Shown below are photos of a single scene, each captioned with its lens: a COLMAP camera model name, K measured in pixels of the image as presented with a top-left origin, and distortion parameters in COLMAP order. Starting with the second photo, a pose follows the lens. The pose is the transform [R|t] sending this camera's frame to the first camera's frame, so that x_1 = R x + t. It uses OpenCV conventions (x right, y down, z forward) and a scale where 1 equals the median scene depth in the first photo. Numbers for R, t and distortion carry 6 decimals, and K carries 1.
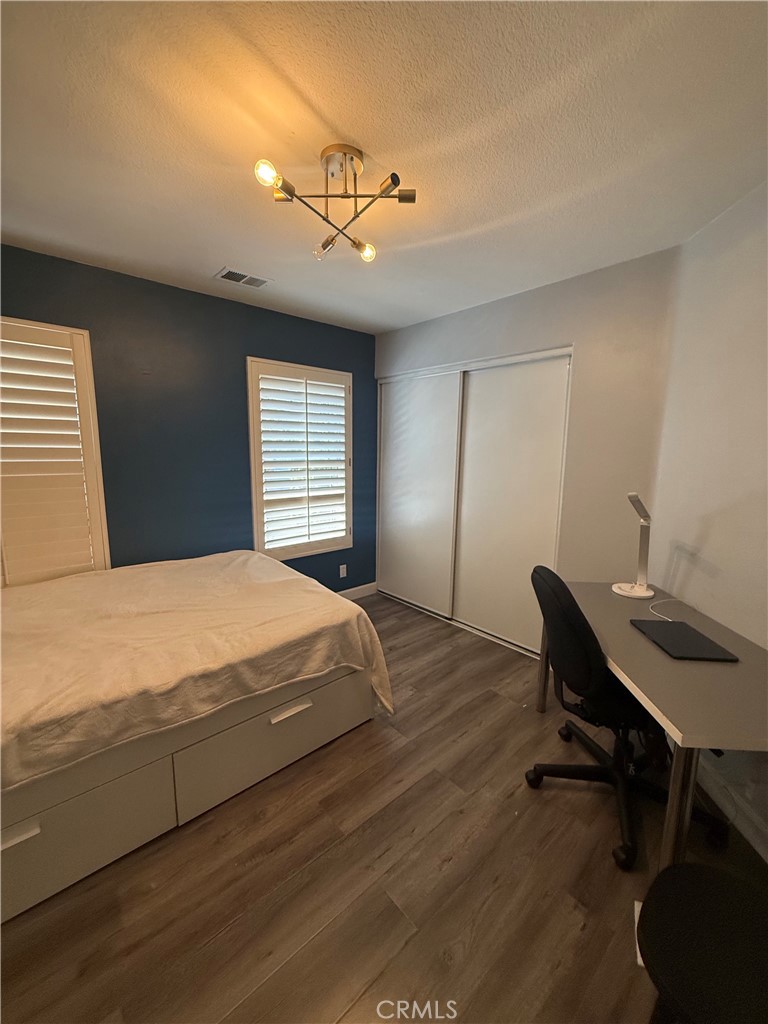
lens RADIAL K [[411.7, 0, 381.1], [0, 411.7, 508.8], [0, 0, 1]] dist [0.000301, -0.000063]
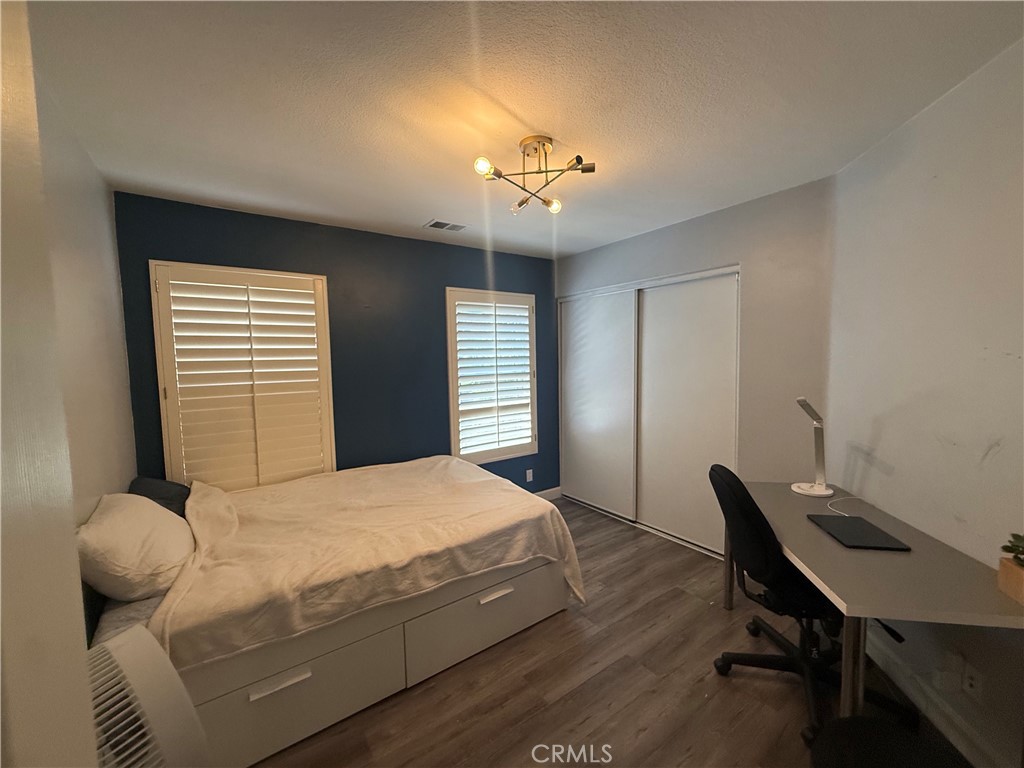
lens RADIAL K [[407.8, 0, 511.0], [0, 407.8, 384.8], [0, 0, 1]] dist [0.001302, -0.000035]
pose [[0.993506, -0.025010, -0.110996, -0.036786], [0.016020, 0.996573, -0.081158, 0.003475], [0.112645, 0.078852, 0.990502, -0.161553]]
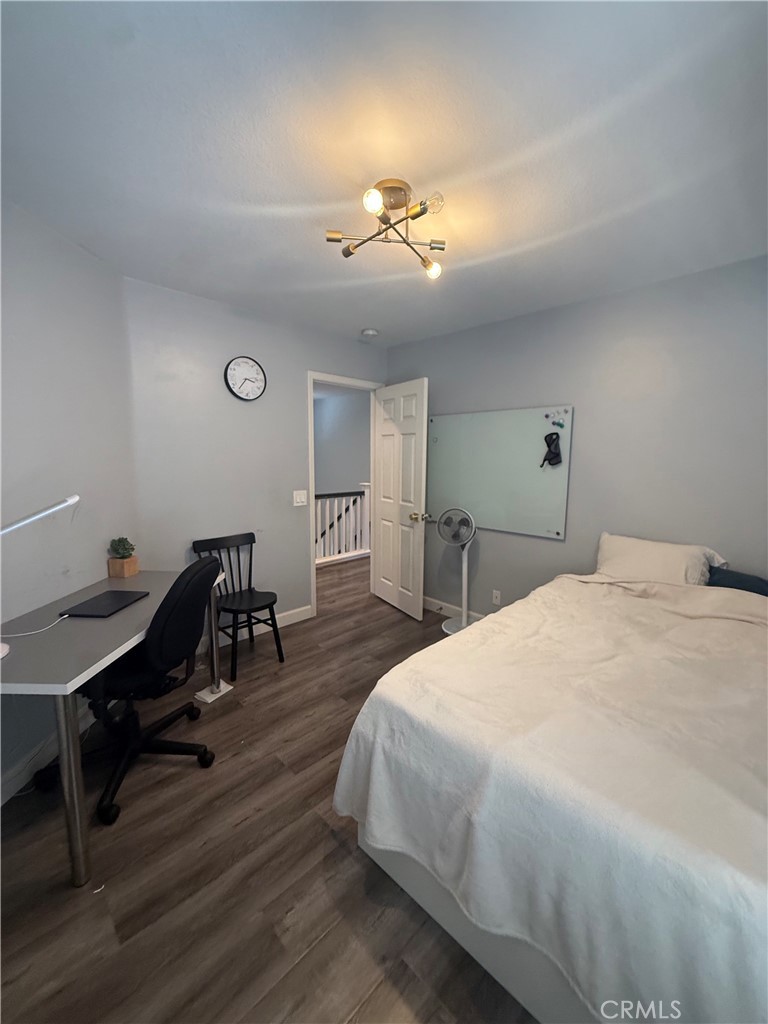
lens RADIAL K [[407.8, 0, 384.0], [0, 407.8, 512.0], [0, 0, 1]] dist [0.001302, -0.000035]
pose [[-0.997848, -0.005054, -0.065377, -0.014971], [-0.022835, 0.961402, 0.274197, -0.252217], [0.061468, 0.275100, -0.959449, 1.810988]]
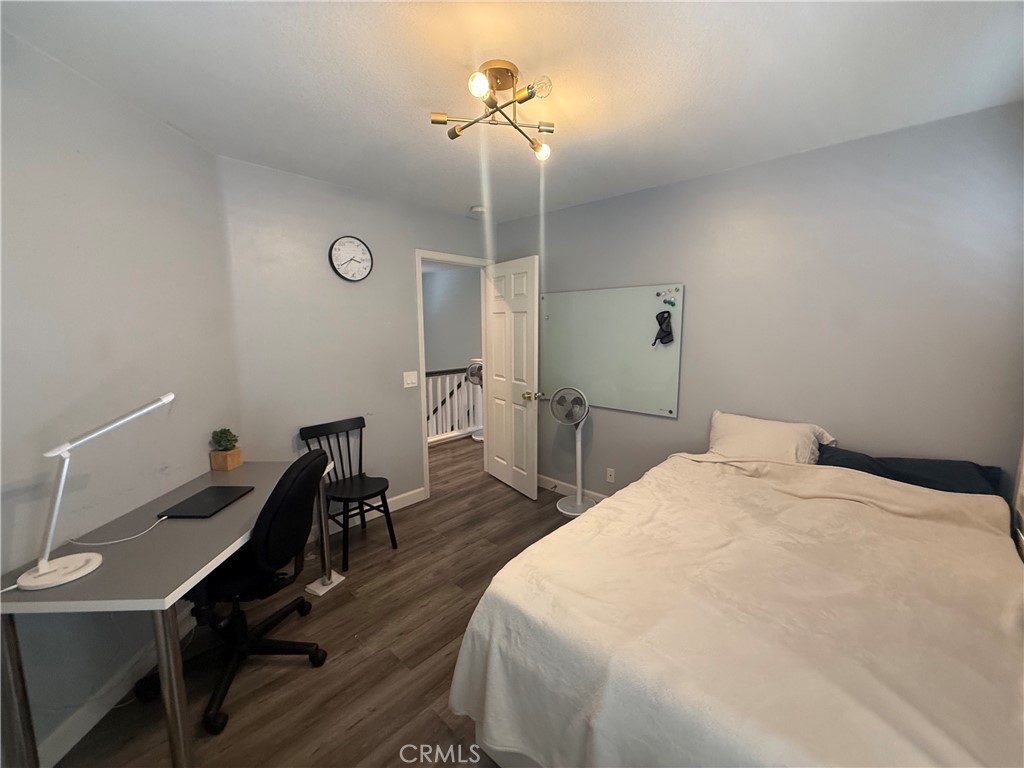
lens RADIAL K [[407.8, 0, 511.0], [0, 407.8, 384.8], [0, 0, 1]] dist [0.001302, -0.000035]
pose [[-0.994927, 0.013797, -0.099647, -0.018670], [-0.015421, 0.957925, 0.286606, -0.295769], [0.099409, 0.286688, -0.952852, 1.777328]]
